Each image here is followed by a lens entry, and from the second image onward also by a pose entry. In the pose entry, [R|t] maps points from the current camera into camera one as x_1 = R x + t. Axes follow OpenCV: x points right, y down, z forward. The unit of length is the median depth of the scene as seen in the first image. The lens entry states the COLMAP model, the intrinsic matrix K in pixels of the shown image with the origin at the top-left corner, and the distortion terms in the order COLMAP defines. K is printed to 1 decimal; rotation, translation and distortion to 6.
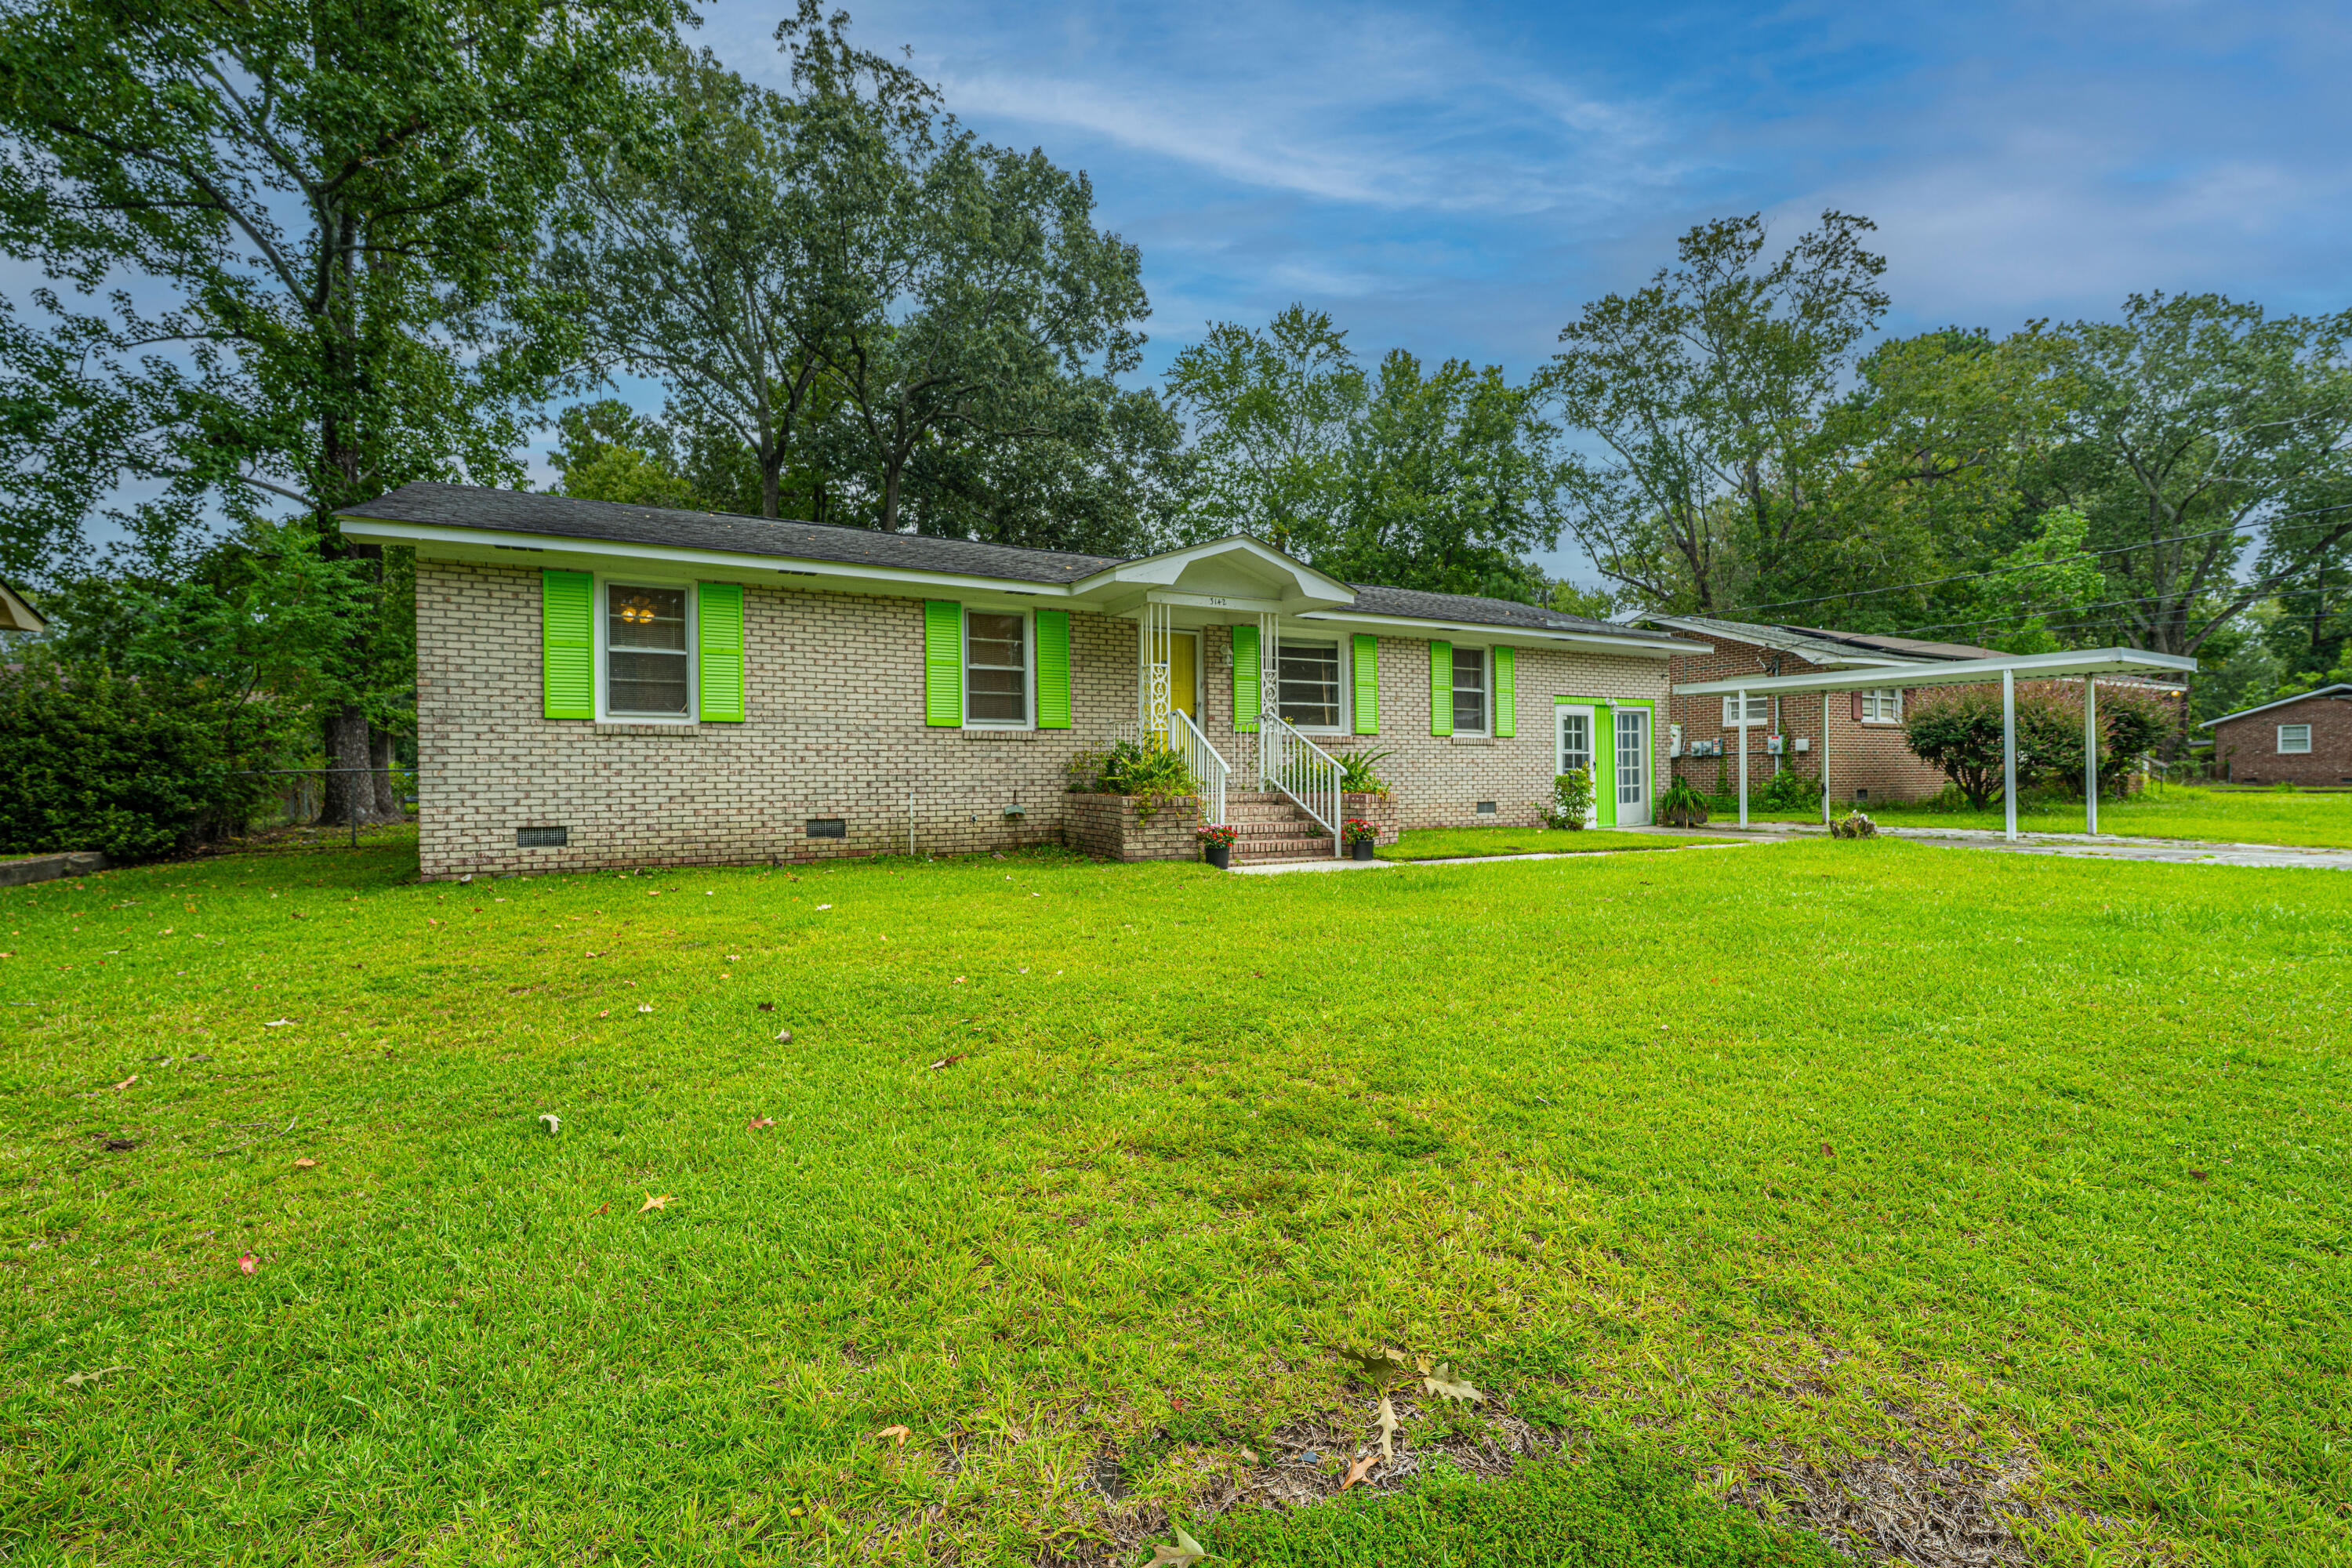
lens RADIAL K [[1017.8, 0, 1174.4], [0, 1017.8, 790.9], [0, 0, 1]] dist [0.000110, 0.000205]
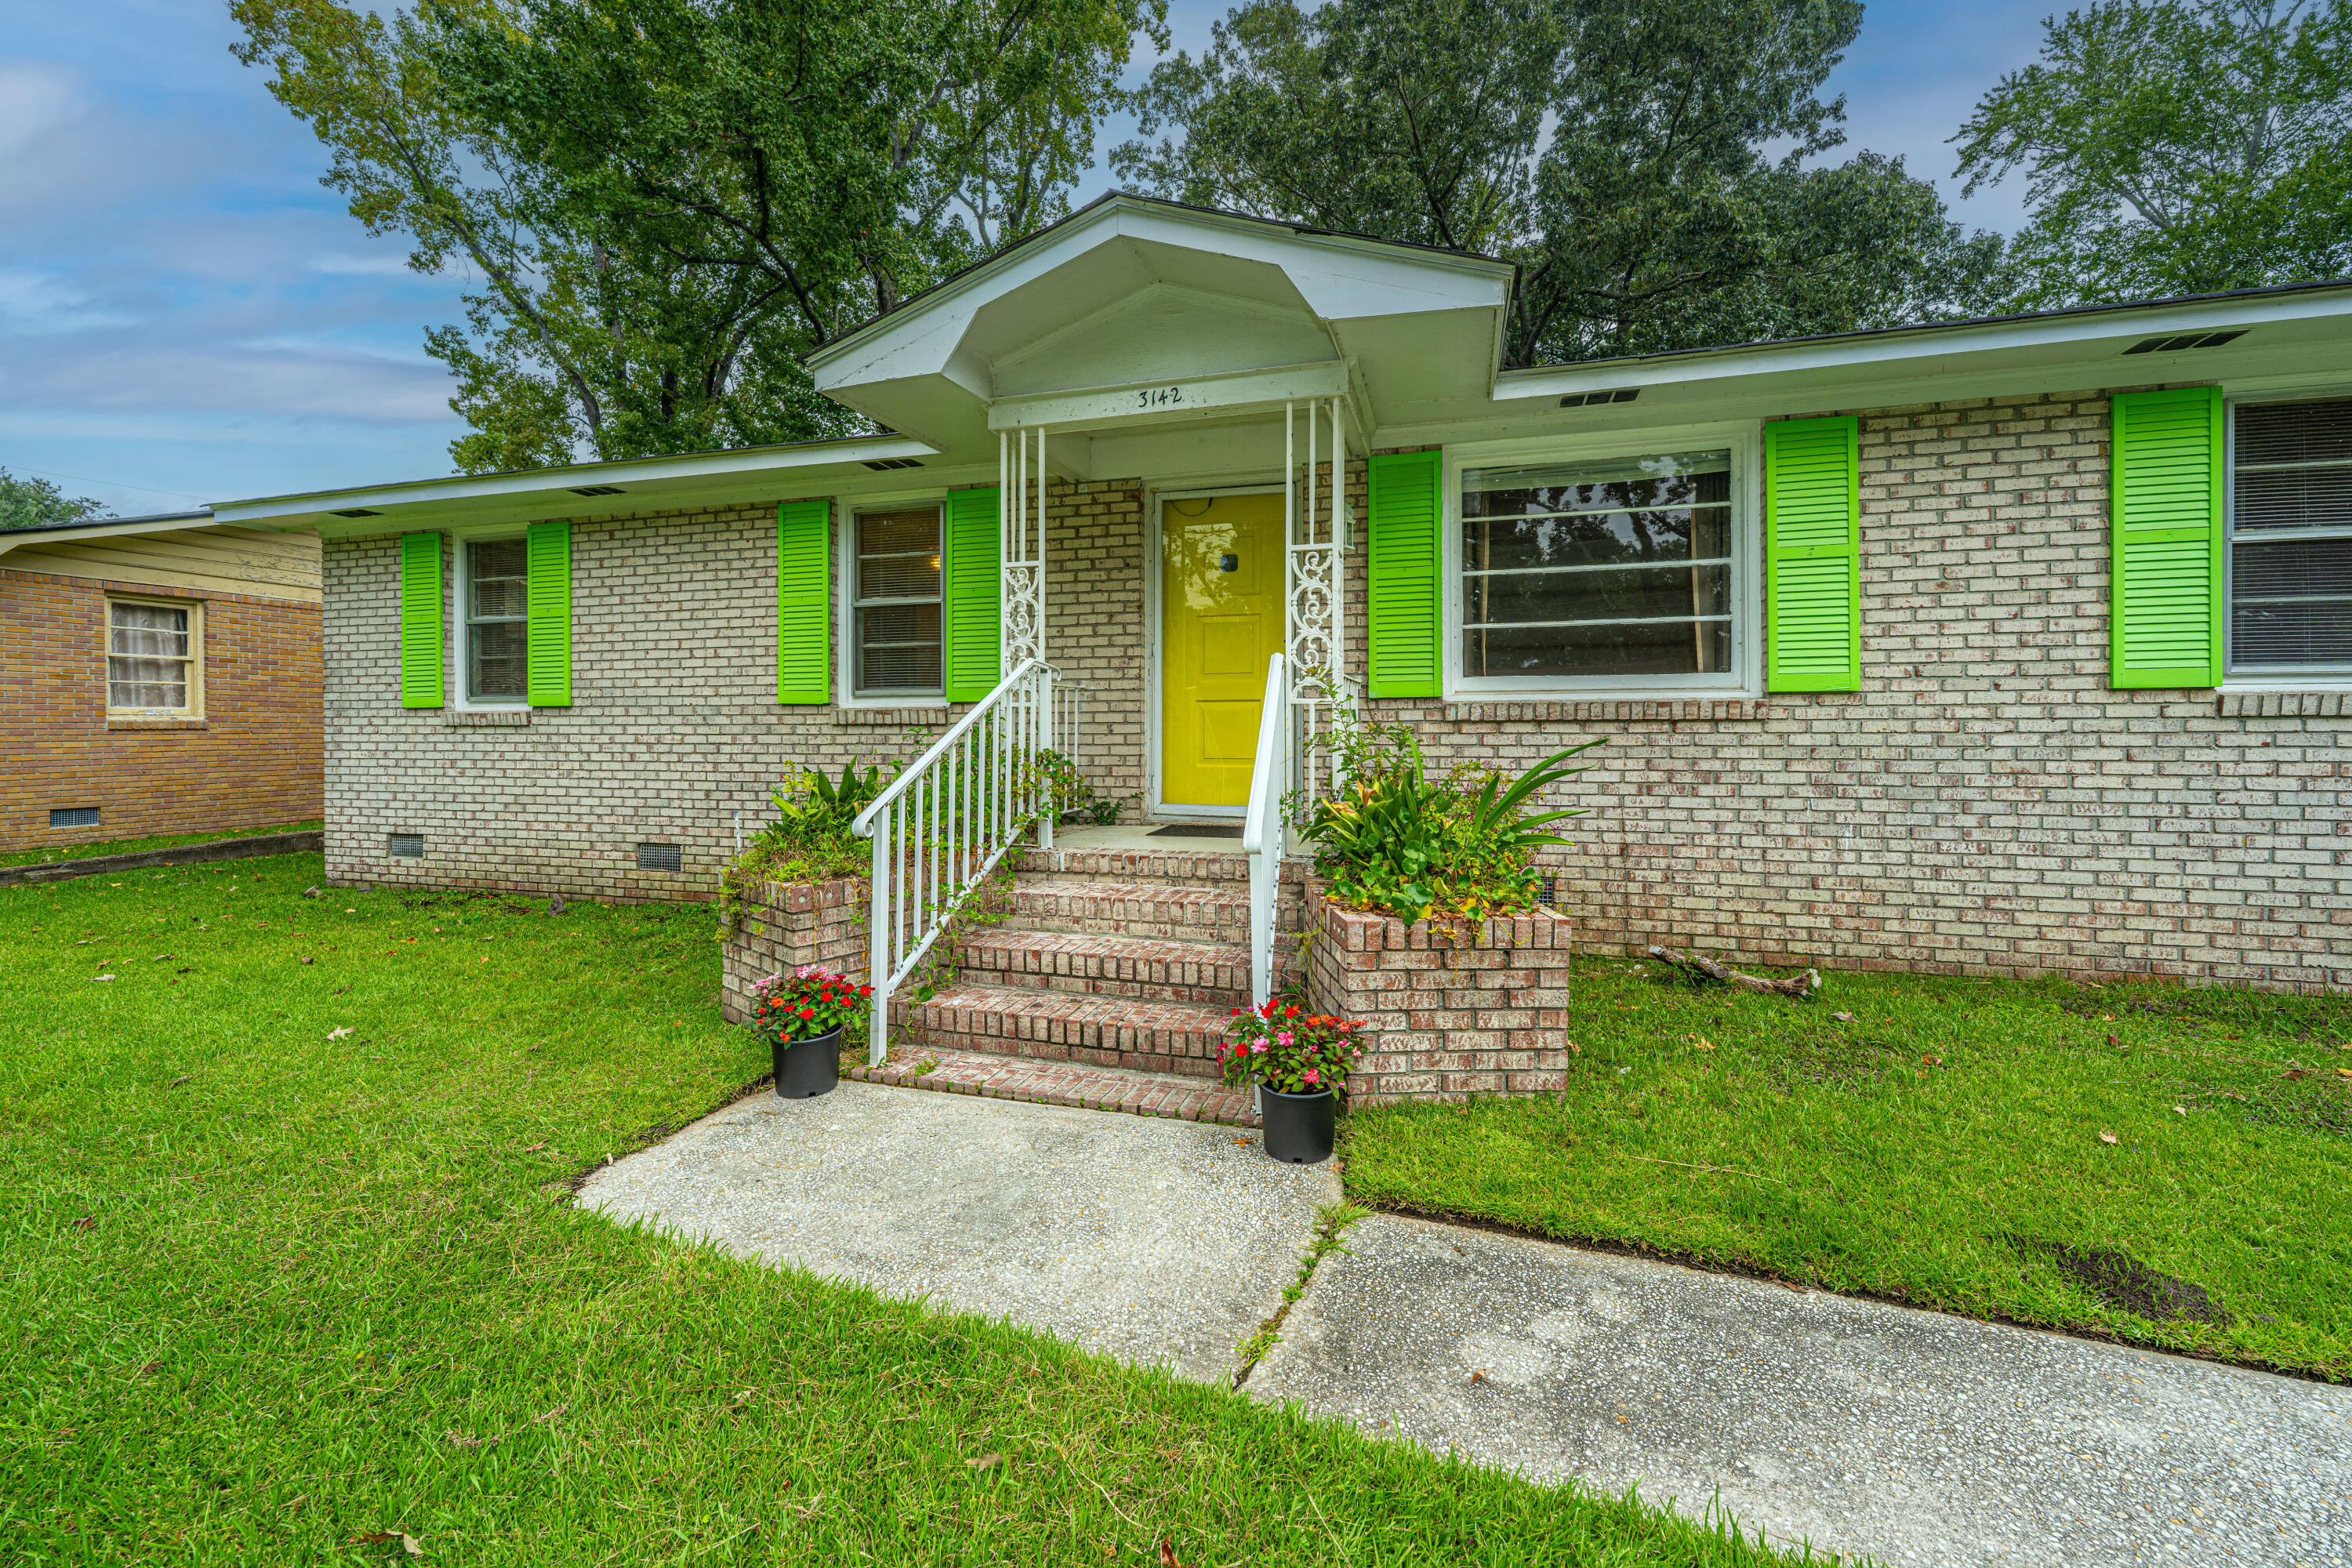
lens RADIAL K [[937.9, 0, 1192.6], [0, 937.9, 744.7], [0, 0, 1]] dist [-0.001089, 0.000325]
pose [[0.697359, 0.021534, -0.716398, 0.340658], [-0.010295, 0.999746, 0.020030, -0.051856], [0.716648, -0.006593, 0.697404, 0.757671]]
